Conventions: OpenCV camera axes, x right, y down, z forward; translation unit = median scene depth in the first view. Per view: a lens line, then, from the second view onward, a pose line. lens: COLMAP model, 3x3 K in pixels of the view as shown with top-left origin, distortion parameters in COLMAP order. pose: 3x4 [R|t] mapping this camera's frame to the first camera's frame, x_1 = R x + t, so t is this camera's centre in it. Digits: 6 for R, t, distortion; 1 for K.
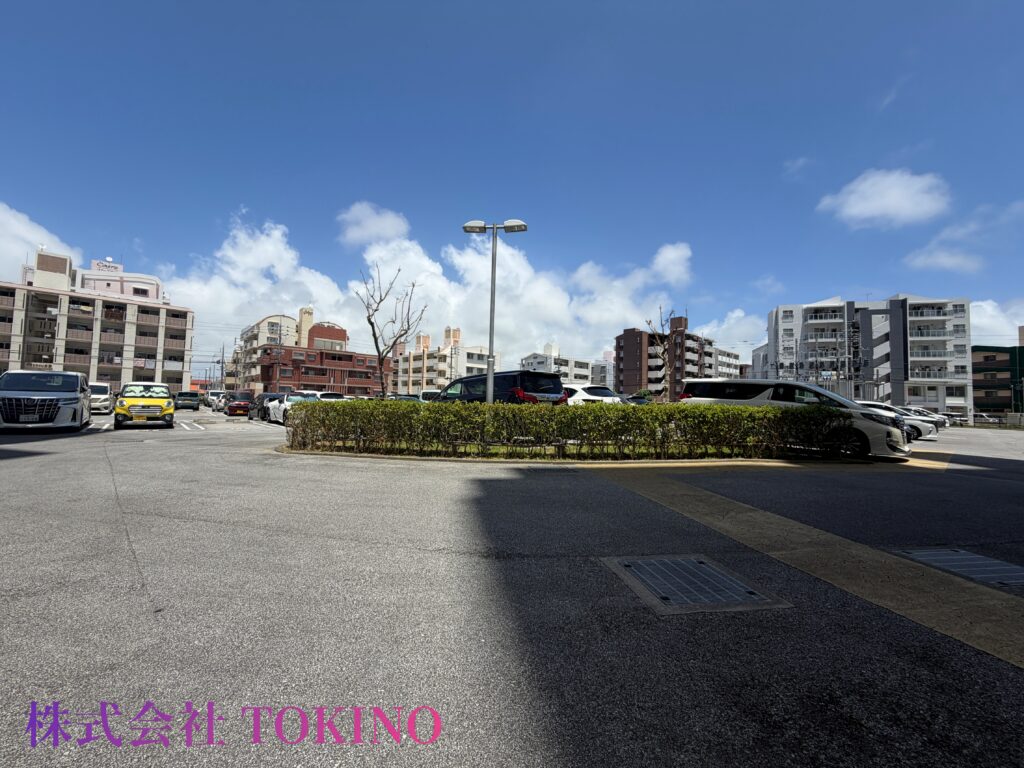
lens RADIAL K [[409.3, 0, 505.8], [0, 409.3, 383.3], [0, 0, 1]] dist [0.000736, -0.000579]
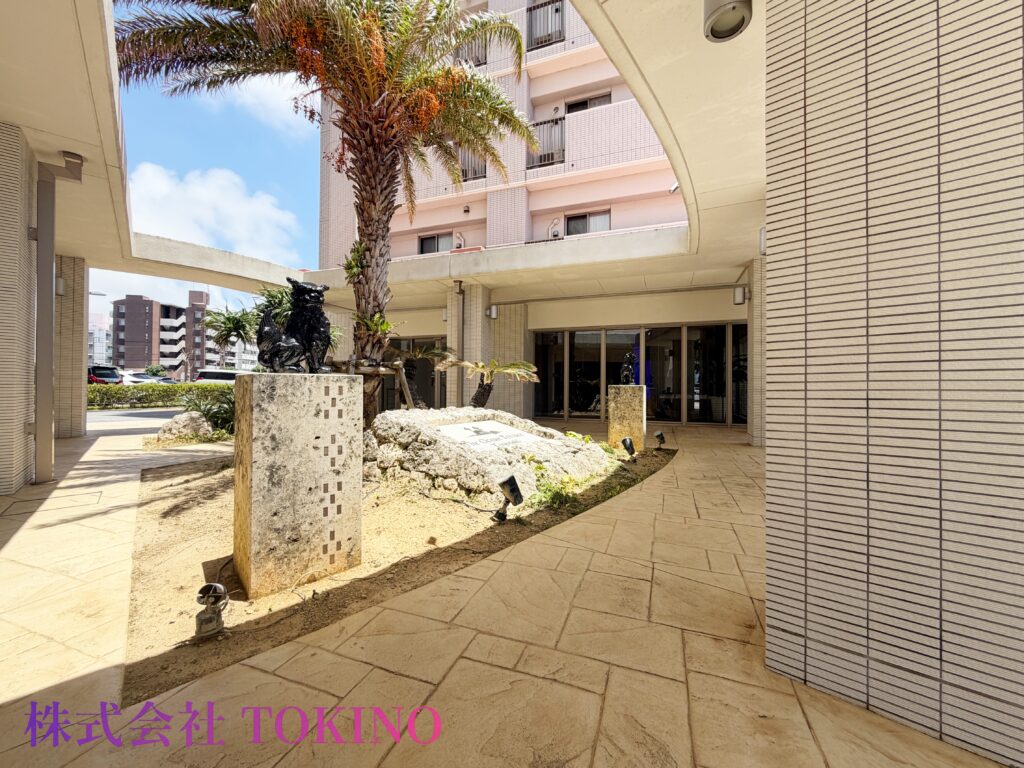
lens RADIAL K [[409.3, 0, 510.8], [0, 409.3, 386.0], [0, 0, 1]] dist [0.000736, -0.000579]
pose [[0.498289, -0.021347, 0.866748, -0.065688], [-0.039127, 0.998125, 0.047077, -0.010664], [-0.866127, -0.057371, 0.496520, -0.160436]]
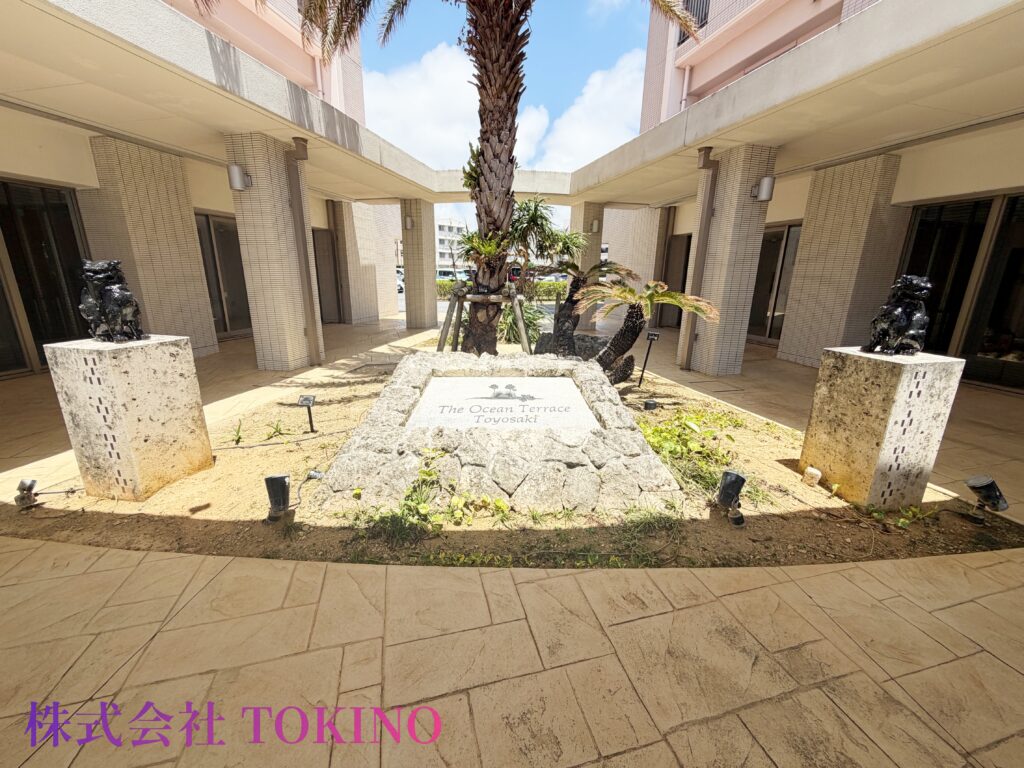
lens RADIAL K [[409.3, 0, 508.4], [0, 409.3, 386.3], [0, 0, 1]] dist [0.000736, -0.000579]
pose [[0.994770, -0.040293, 0.093857, -0.026387], [0.008151, 0.947287, 0.320282, -0.015741], [-0.101815, -0.317842, 0.942661, -0.169089]]
